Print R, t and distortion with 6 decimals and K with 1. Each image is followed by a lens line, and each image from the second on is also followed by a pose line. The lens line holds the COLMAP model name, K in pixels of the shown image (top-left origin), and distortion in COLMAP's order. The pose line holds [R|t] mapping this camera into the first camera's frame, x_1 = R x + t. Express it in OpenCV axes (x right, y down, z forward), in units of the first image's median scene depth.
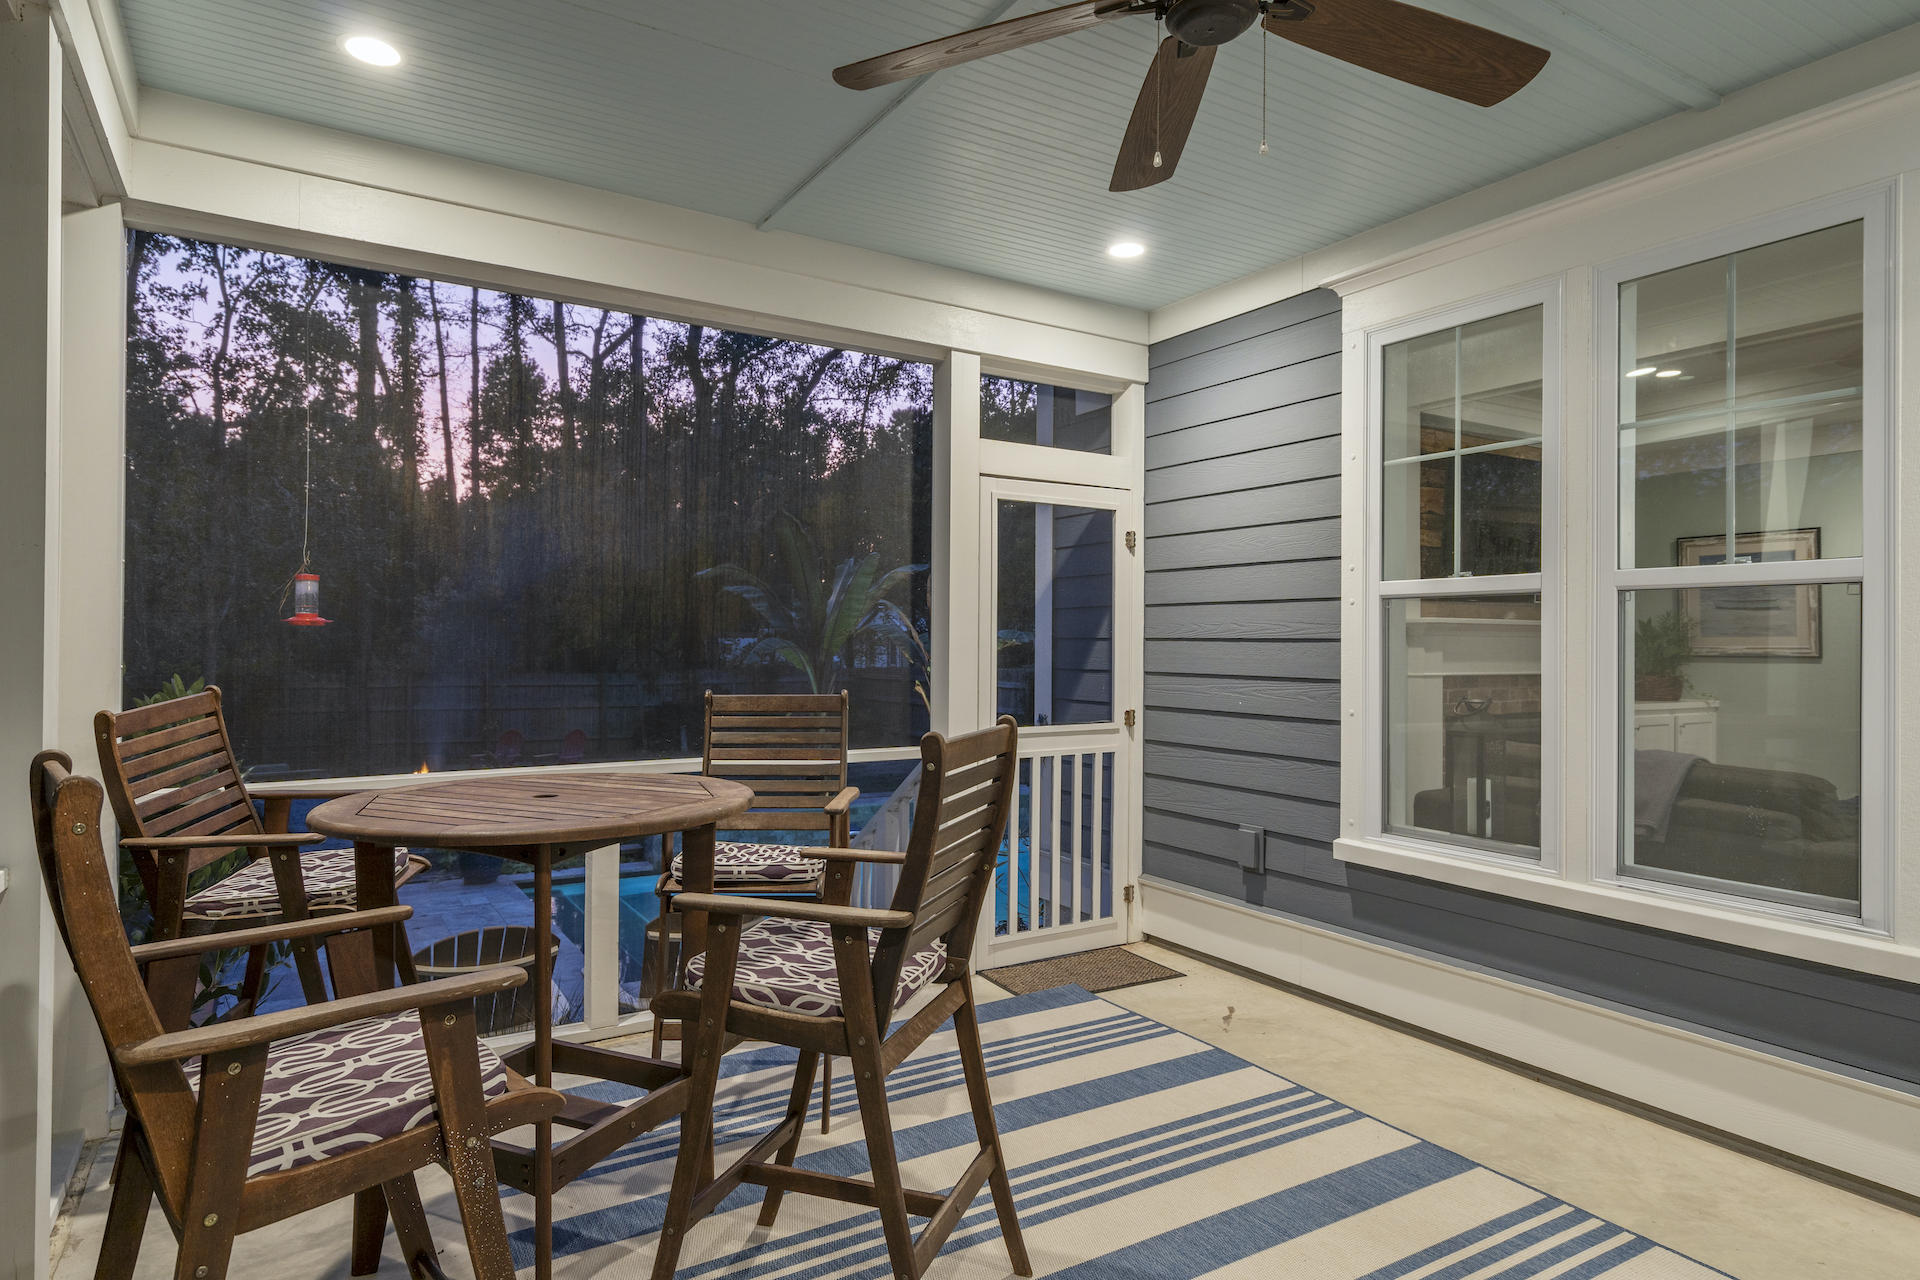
lens RADIAL K [[1115.2, 0, 960.1], [0, 1115.2, 638.6], [0, 0, 1]] dist [-0.001723, -0.000030]
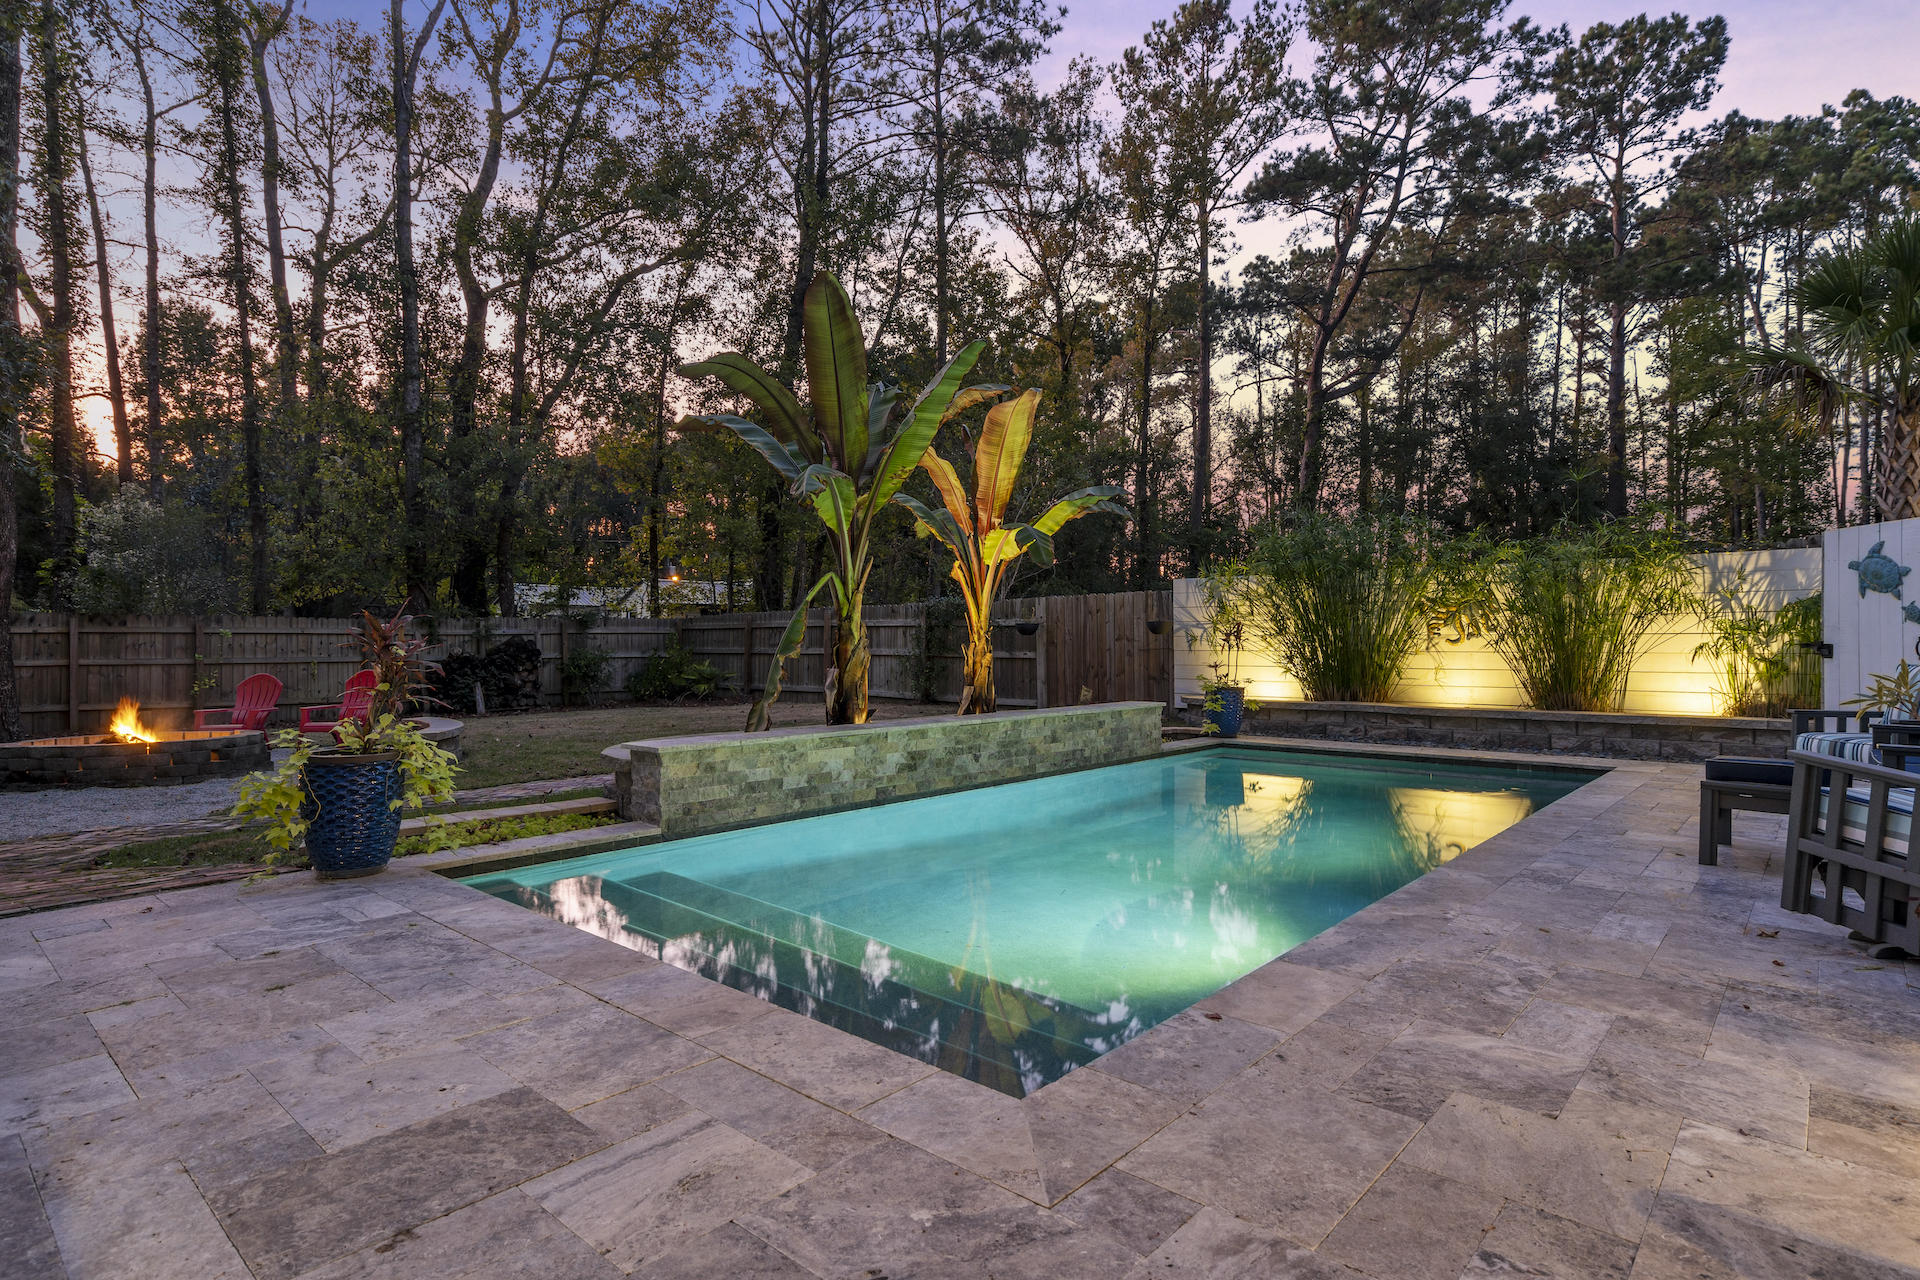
lens RADIAL K [[995.9, 0, 958.4], [0, 995.9, 639.5], [0, 0, 1]] dist [0.002585, -0.001186]
pose [[0.958001, -0.010303, 0.286581, -0.092927], [0.009793, 0.999947, 0.003214, 0.036864], [-0.286599, -0.000272, 0.958051, 0.155187]]
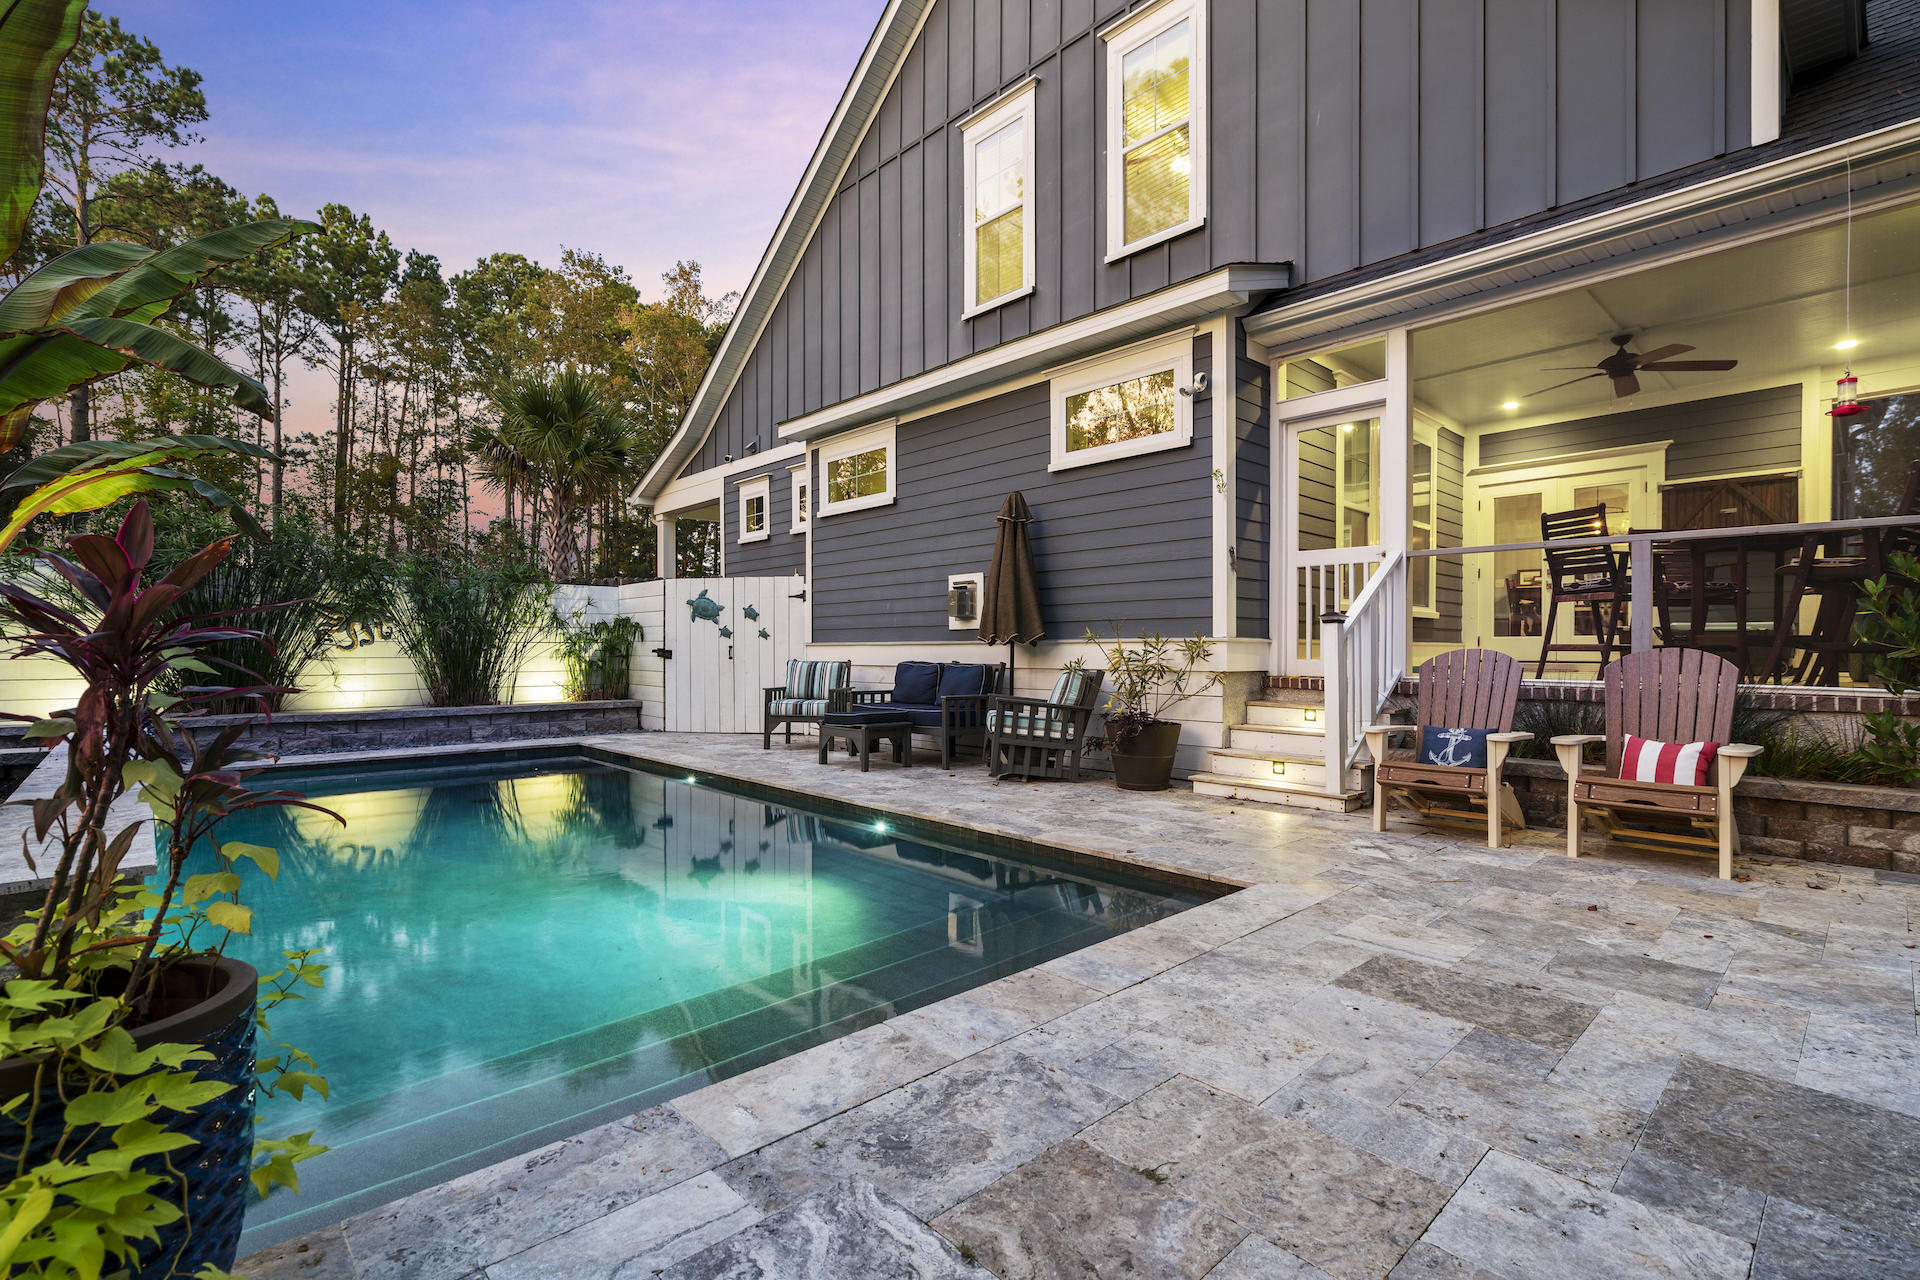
lens RADIAL K [[865.5, 0, 964.5], [0, 865.5, 652.1], [0, 0, 1]] dist [-0.003185, 0.000238]
pose [[-0.201601, -0.012380, 0.979389, -1.065158], [-0.007596, 0.999910, 0.011076, 0.038389], [-0.979438, -0.005207, -0.201677, 1.668580]]
